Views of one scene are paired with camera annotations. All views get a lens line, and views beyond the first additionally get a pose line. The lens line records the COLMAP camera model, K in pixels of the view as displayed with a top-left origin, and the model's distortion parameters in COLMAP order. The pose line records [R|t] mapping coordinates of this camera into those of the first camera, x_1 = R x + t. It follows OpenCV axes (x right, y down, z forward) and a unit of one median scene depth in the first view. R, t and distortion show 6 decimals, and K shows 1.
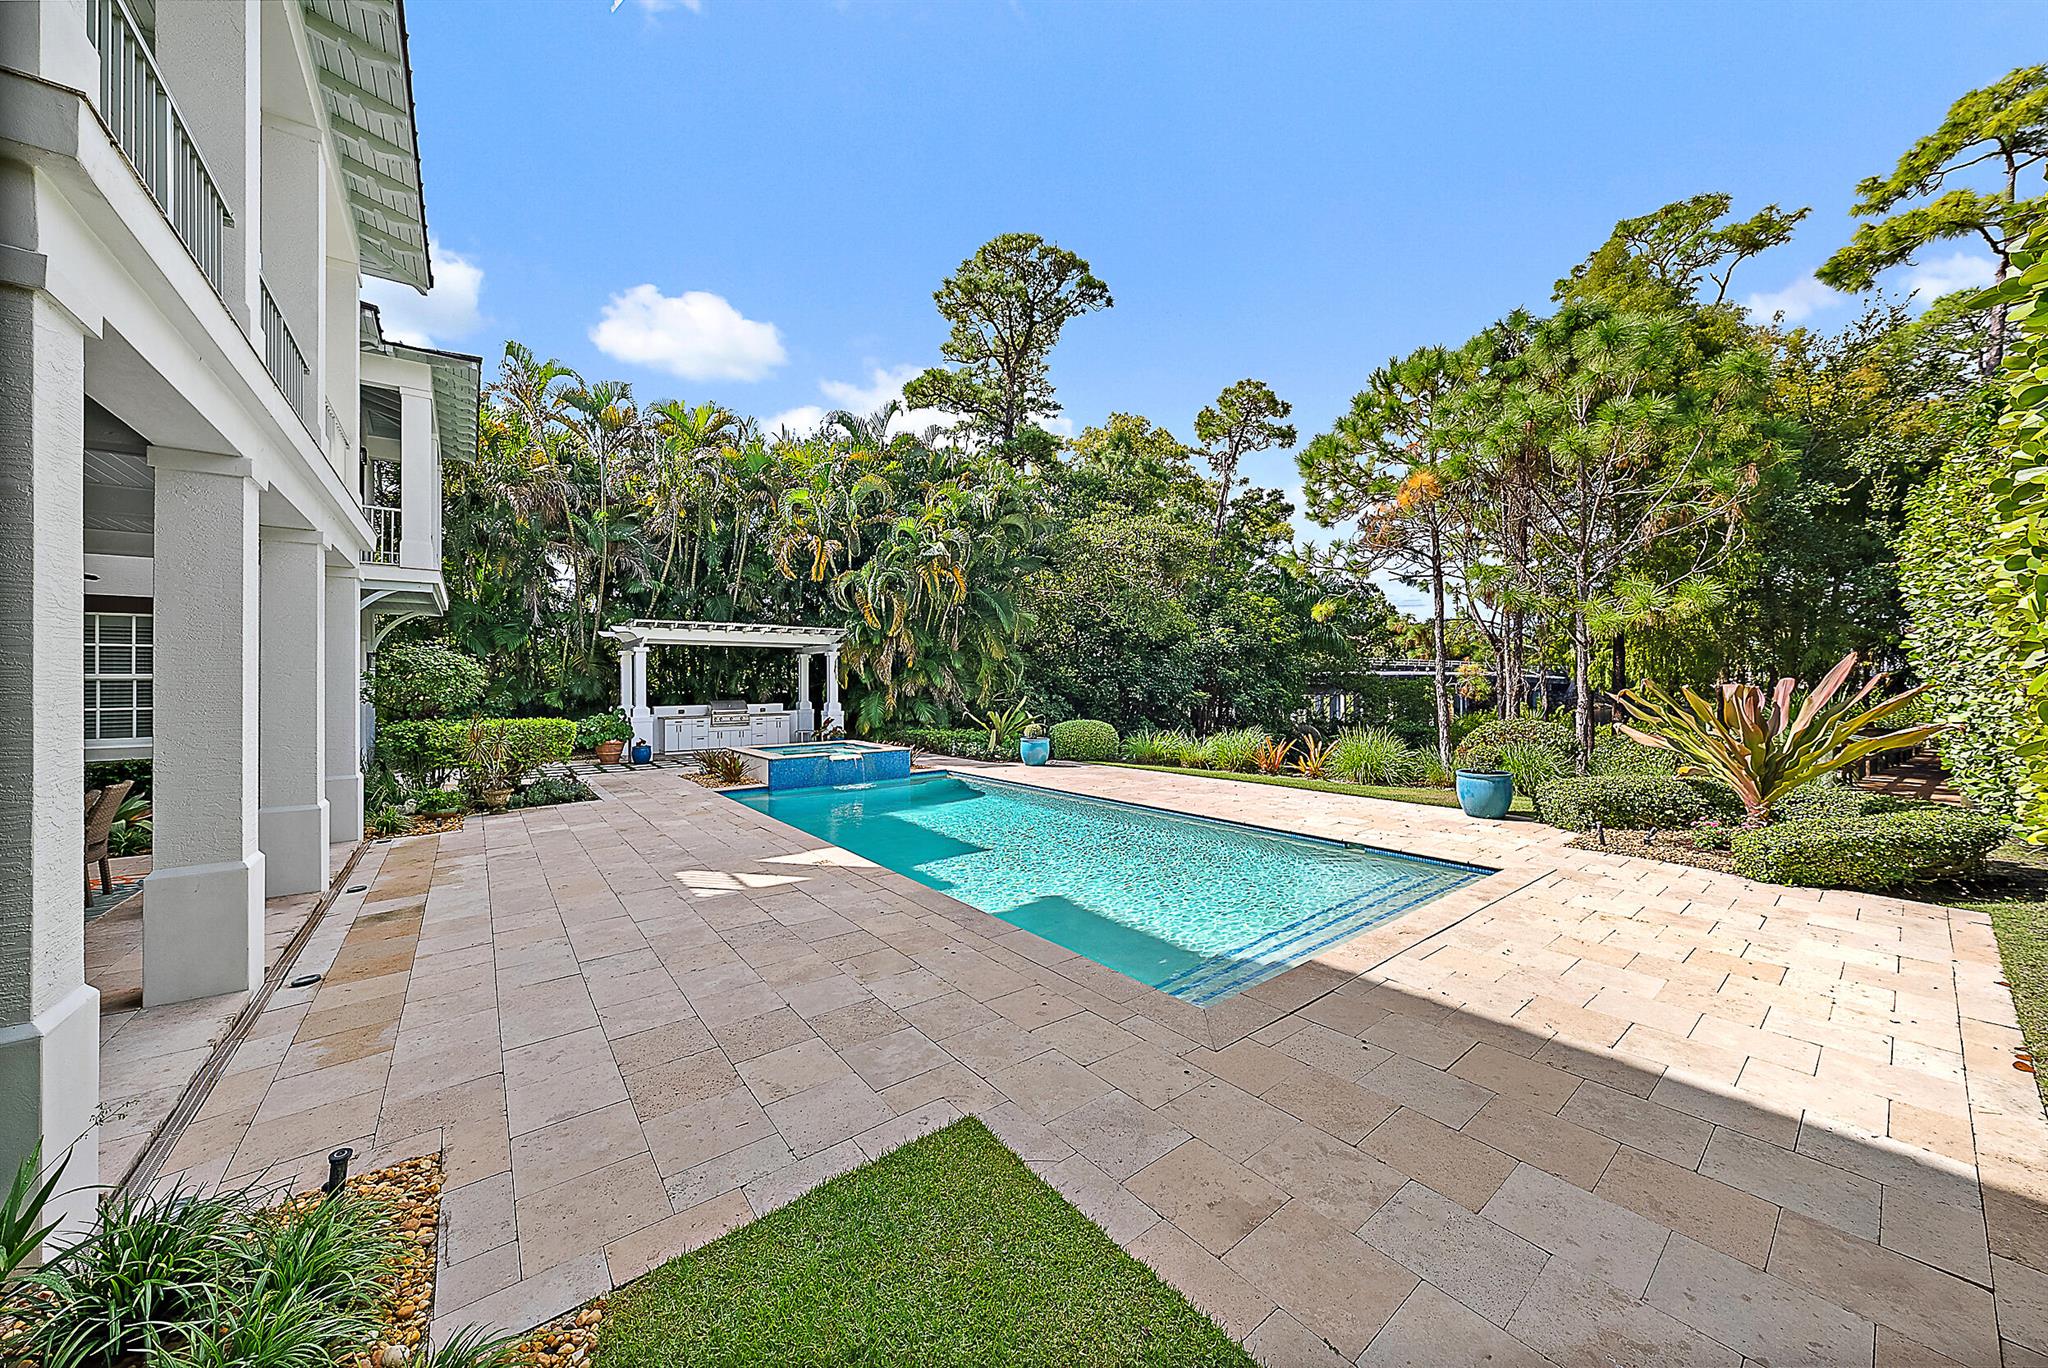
lens RADIAL K [[702.2, 0, 1019.2], [0, 702.2, 680.5], [0, 0, 1]] dist [-0.001294, 0.000012]
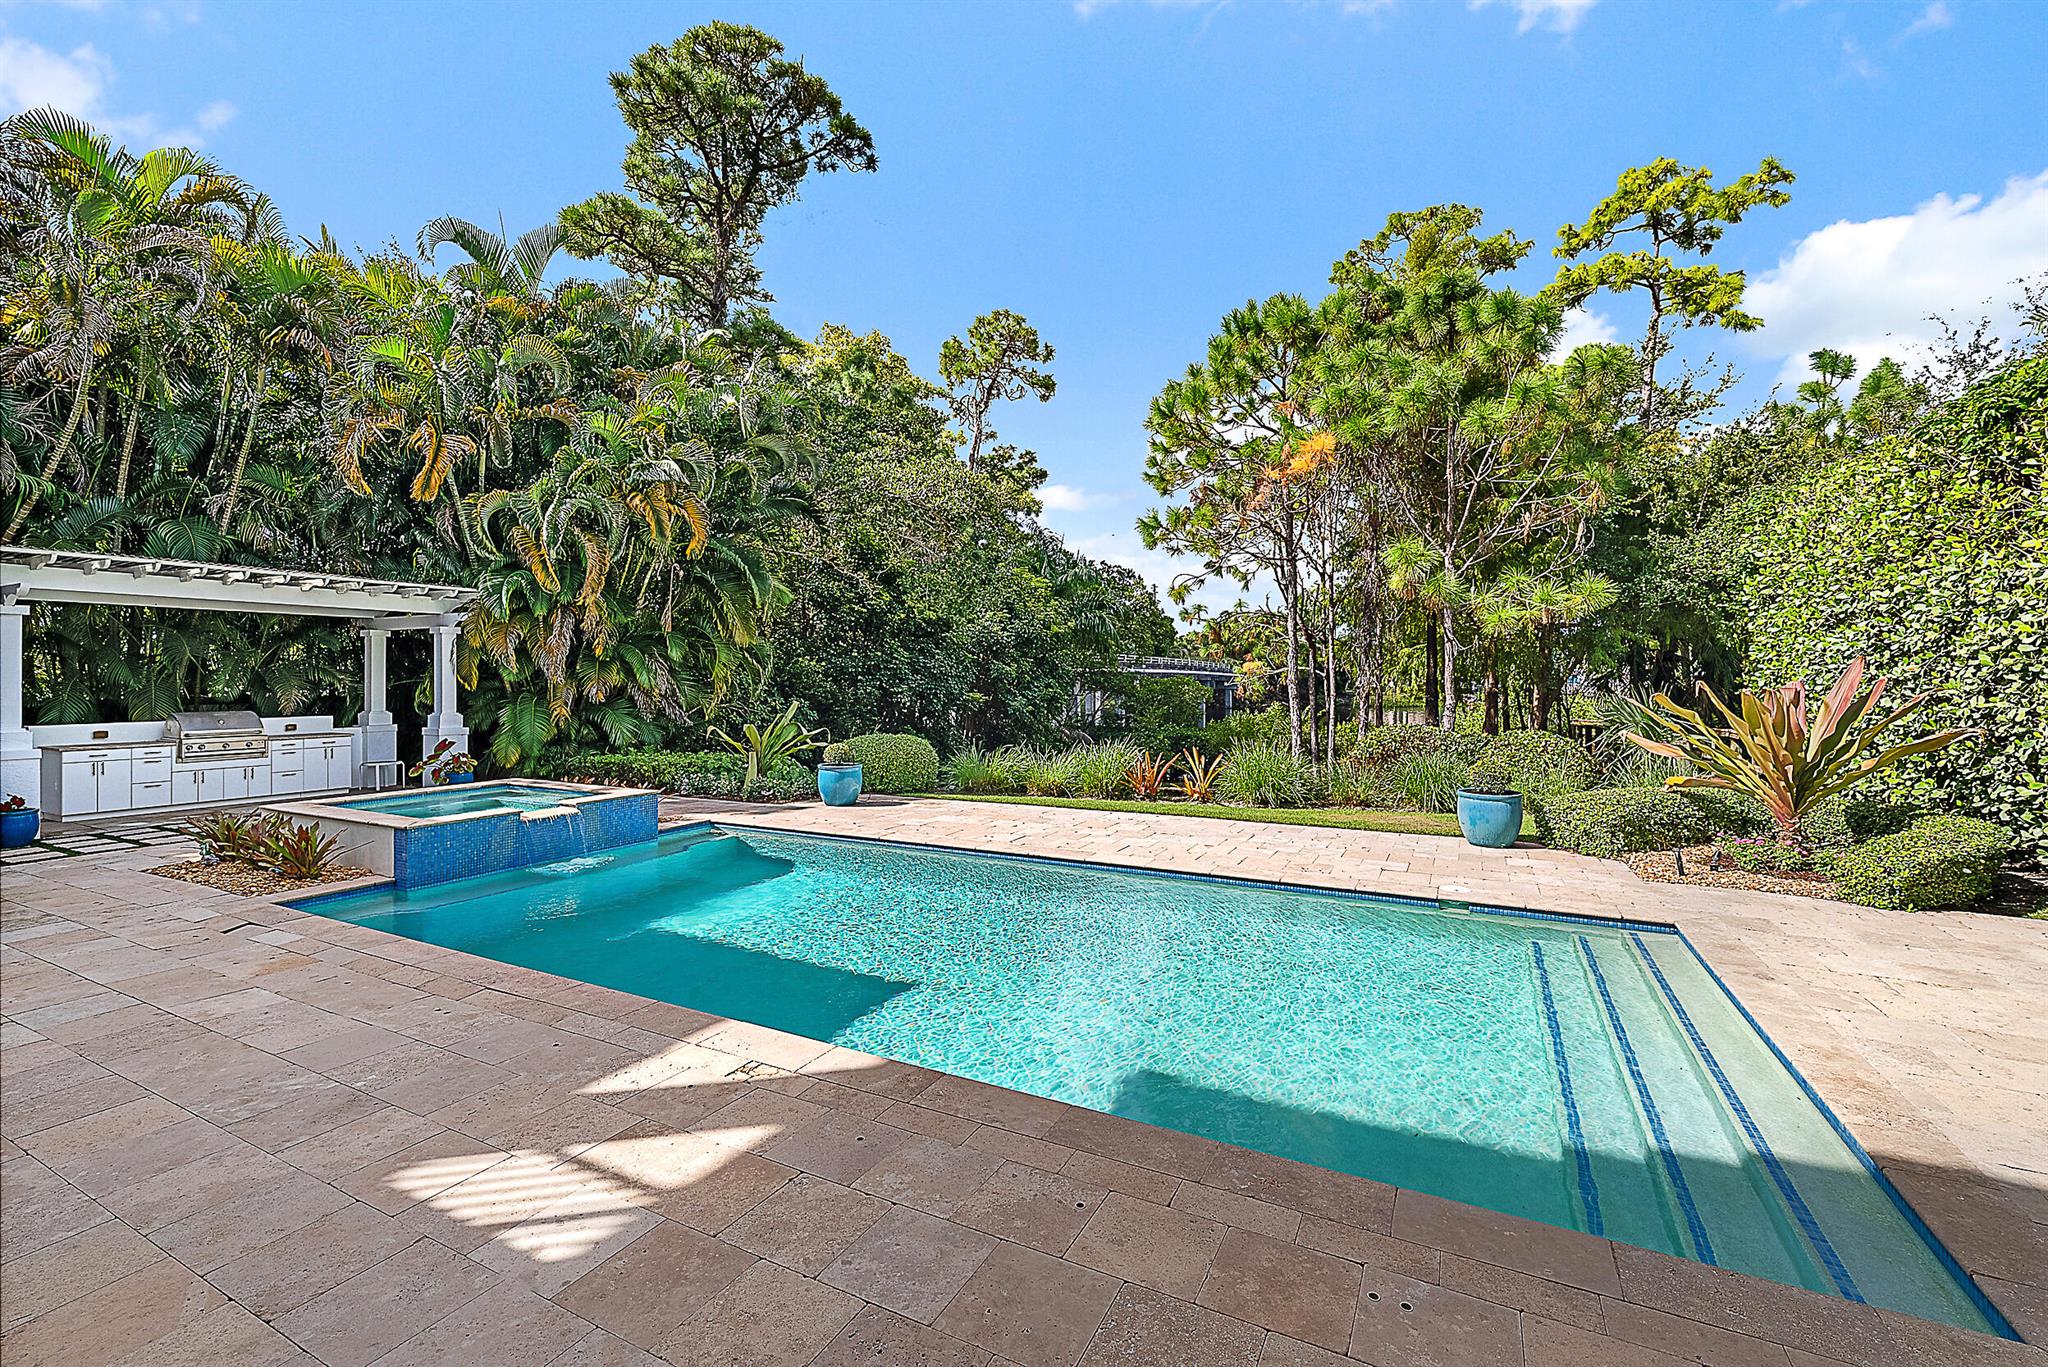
lens RADIAL K [[857.2, 0, 1032.0], [0, 857.2, 682.1], [0, 0, 1]] dist [-0.000740, -0.000328]
pose [[0.907133, 0.002962, 0.420833, -0.122266], [-0.005759, 0.999969, 0.005375, -0.001458], [-0.420804, -0.007299, 0.907122, 0.140776]]
